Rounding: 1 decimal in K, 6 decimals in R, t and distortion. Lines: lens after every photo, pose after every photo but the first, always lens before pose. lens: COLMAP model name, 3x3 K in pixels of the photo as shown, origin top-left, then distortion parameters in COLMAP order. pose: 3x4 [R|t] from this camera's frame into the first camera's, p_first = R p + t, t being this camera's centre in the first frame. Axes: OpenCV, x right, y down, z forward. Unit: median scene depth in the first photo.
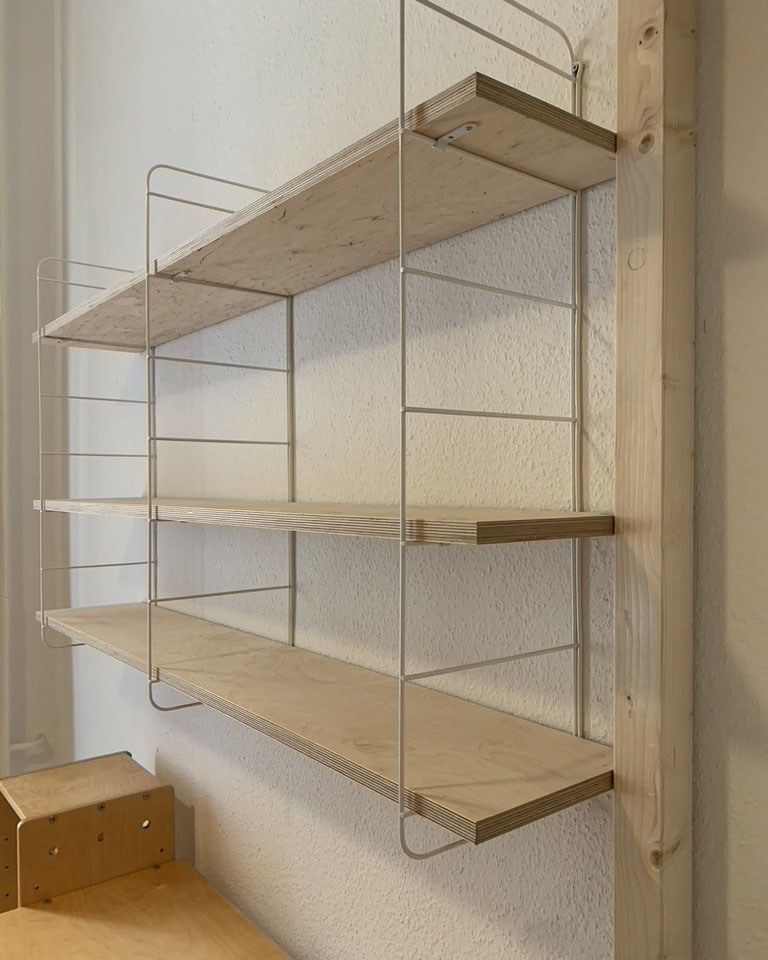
lens RADIAL K [[786.0, 0, 402.4], [0, 786.0, 508.1], [0, 0, 1]] dist [0.038054, -0.057635]
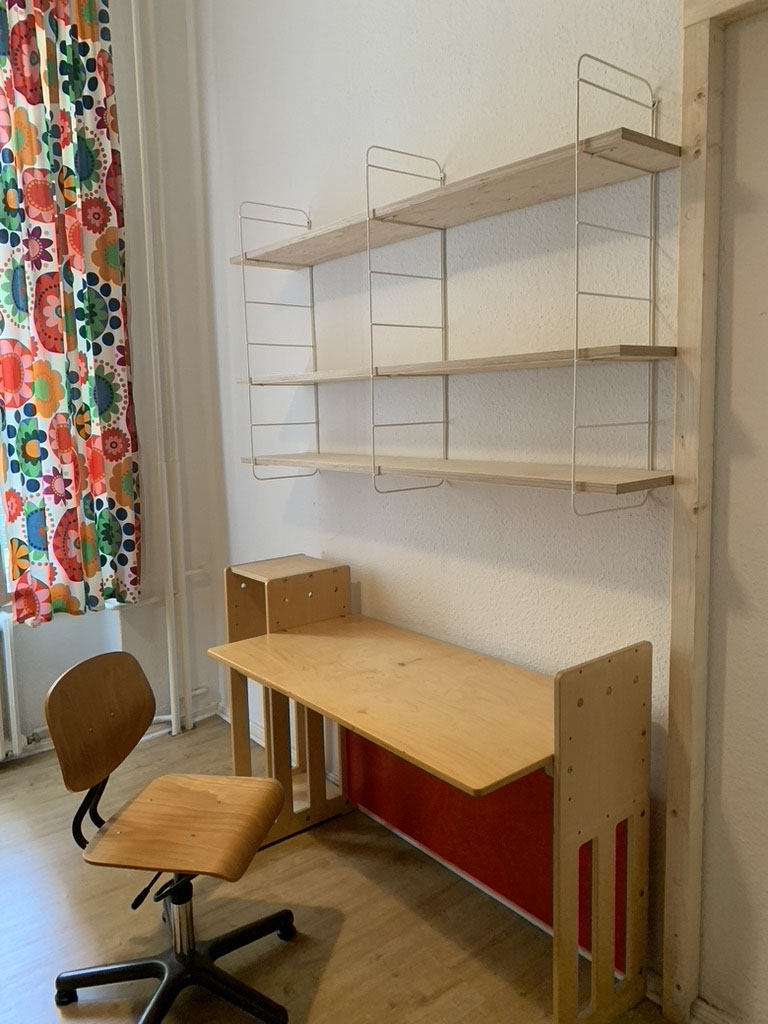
lens RADIAL K [[785.2, 0, 392.2], [0, 785.2, 509.3], [0, 0, 1]] dist [0.027123, -0.033053]
pose [[0.999667, -0.021918, 0.013592, -0.421591], [0.020418, 0.994561, 0.102133, 0.174160], [-0.015756, -0.101822, 0.994678, -0.878945]]
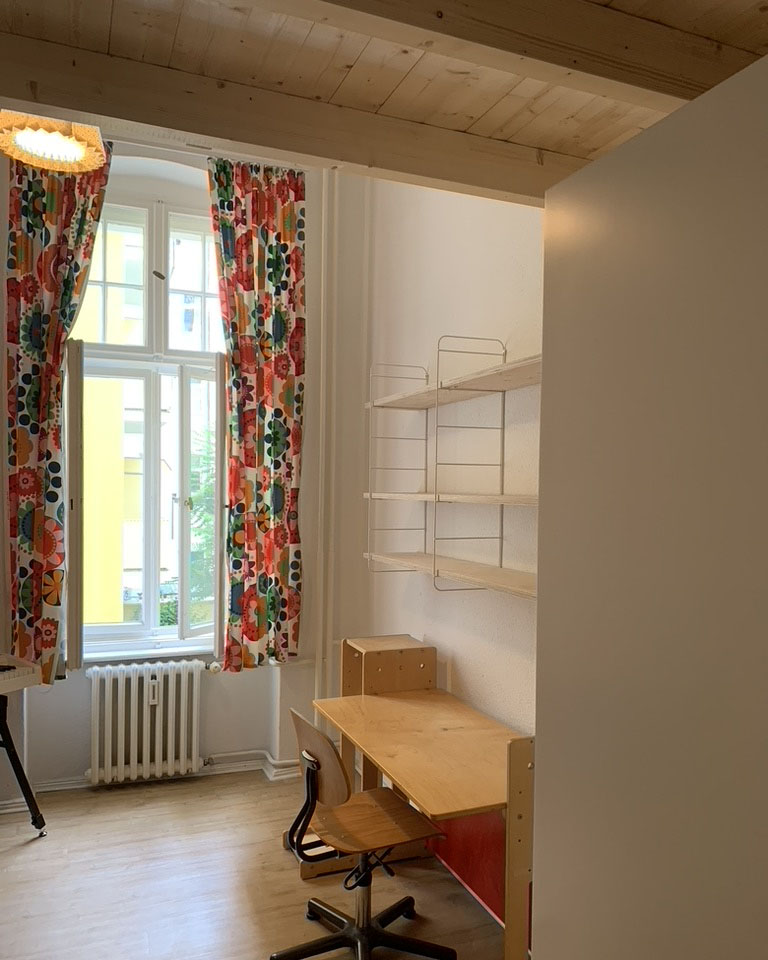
lens RADIAL K [[786.0, 0, 393.3], [0, 786.0, 505.3], [0, 0, 1]] dist [0.038054, -0.057635]
pose [[0.960183, 0.018938, -0.278729, 0.227855], [-0.021337, 0.999757, -0.005575, 0.055632], [0.278555, 0.011300, 0.960354, -1.498924]]
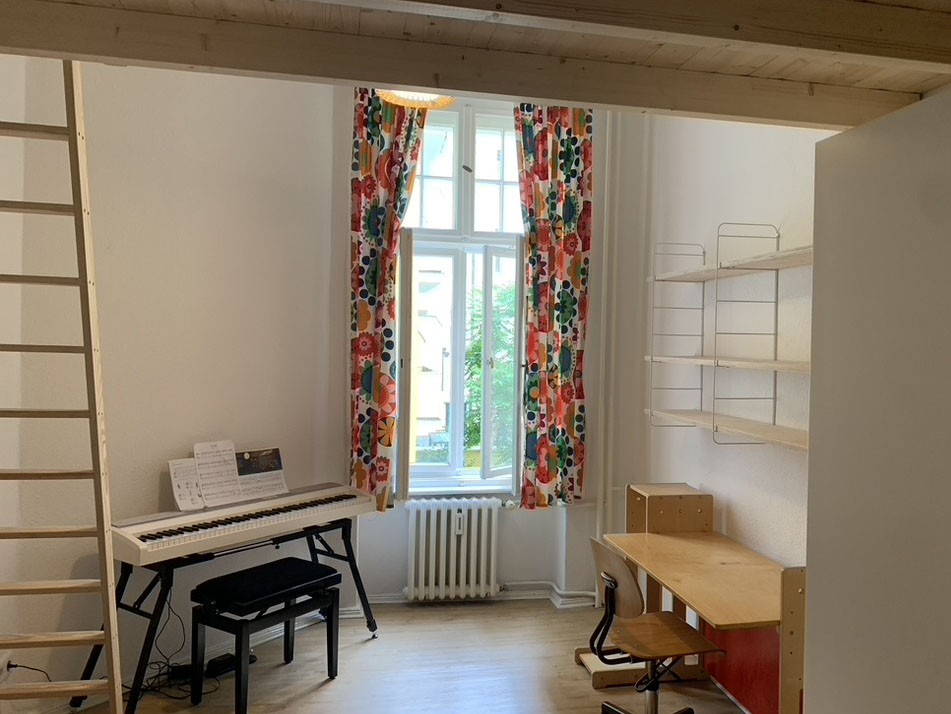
lens RADIAL K [[787.8, 0, 499.4], [0, 787.8, 346.4], [0, 0, 1]] dist [0.081348, -0.111134]
pose [[0.890638, 0.020753, -0.454239, 0.288158], [-0.032317, 0.999321, -0.017710, 0.027390], [0.453563, 0.030453, 0.890704, -2.115906]]
